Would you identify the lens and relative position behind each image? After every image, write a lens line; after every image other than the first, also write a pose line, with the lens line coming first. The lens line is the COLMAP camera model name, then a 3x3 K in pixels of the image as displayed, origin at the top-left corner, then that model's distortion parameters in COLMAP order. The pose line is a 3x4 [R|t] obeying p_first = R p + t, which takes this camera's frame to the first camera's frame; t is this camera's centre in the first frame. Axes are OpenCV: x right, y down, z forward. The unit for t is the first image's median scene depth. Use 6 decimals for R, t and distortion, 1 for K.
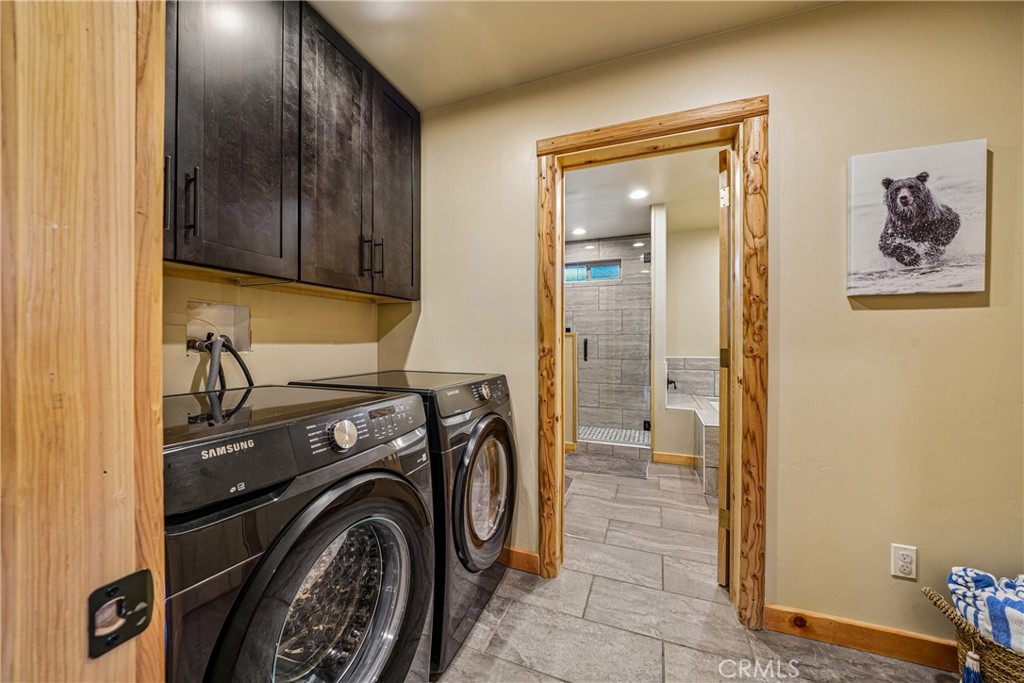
lens RADIAL K [[373.8, 0, 511.1], [0, 373.8, 339.8], [0, 0, 1]] dist [-0.010207, 0.000216]
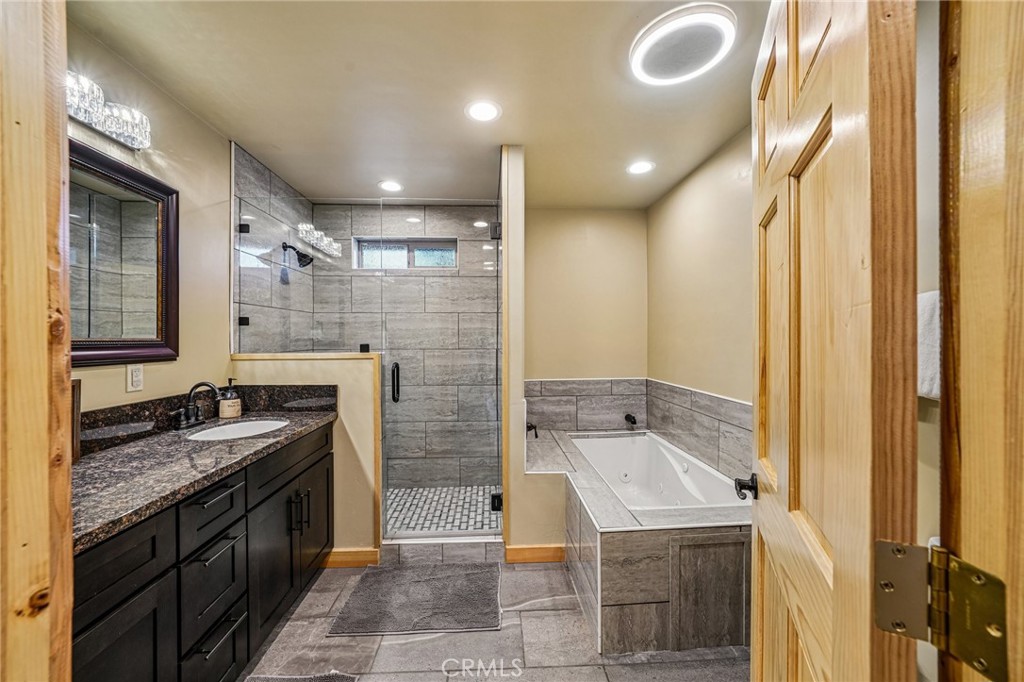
lens RADIAL K [[373.8, 0, 505.0], [0, 373.8, 339.5], [0, 0, 1]] dist [-0.010207, 0.000216]
pose [[0.921721, -0.004967, 0.387821, 0.159986], [0.004010, 0.999987, 0.003277, -0.050078], [-0.387832, -0.001465, 0.921729, 0.490038]]
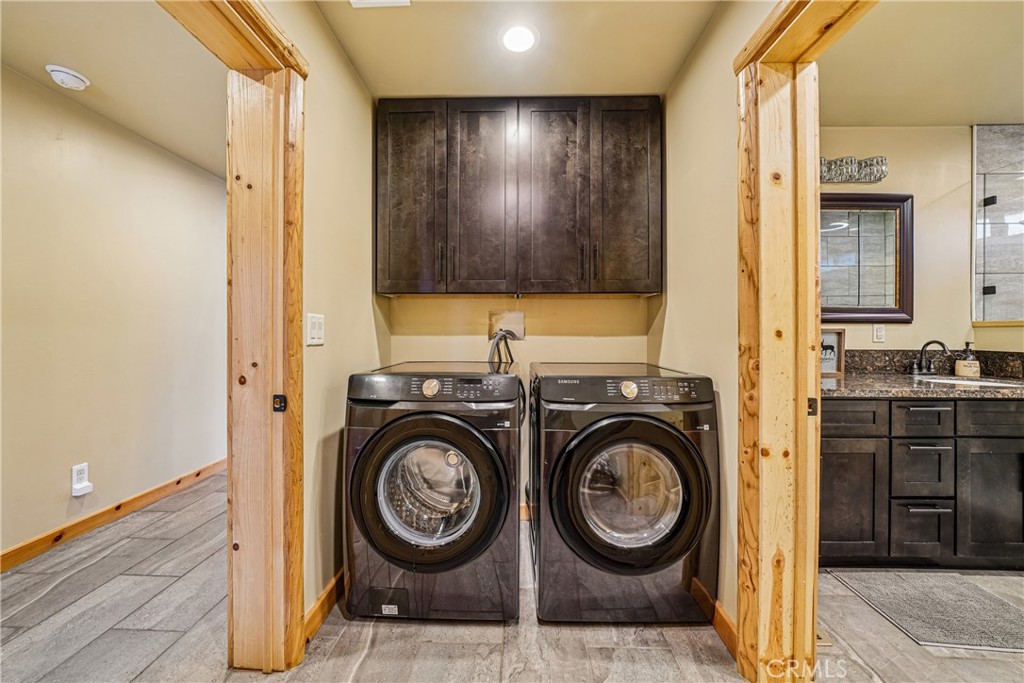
lens RADIAL K [[373.8, 0, 505.7], [0, 373.8, 331.3], [0, 0, 1]] dist [-0.010207, 0.000216]
pose [[0.329278, -0.002683, -0.944229, 0.342954], [-0.002827, 0.999989, -0.003827, 0.000313], [0.944229, 0.003930, 0.329267, 0.198759]]
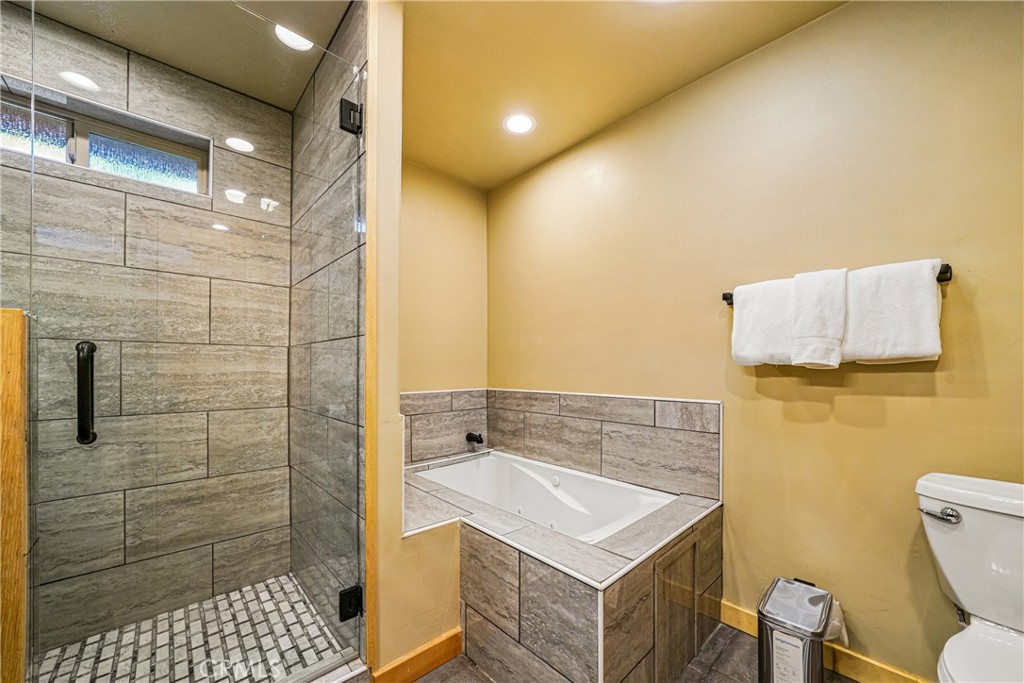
lens RADIAL K [[390.1, 0, 523.0], [0, 390.1, 366.7], [0, 0, 1]] dist [-0.009648, 0.000636]
pose [[0.449356, 0.002091, 0.893350, 0.133837], [0.002965, 0.999988, -0.003831, 0.015172], [-0.893348, 0.004370, 0.449345, 0.803962]]
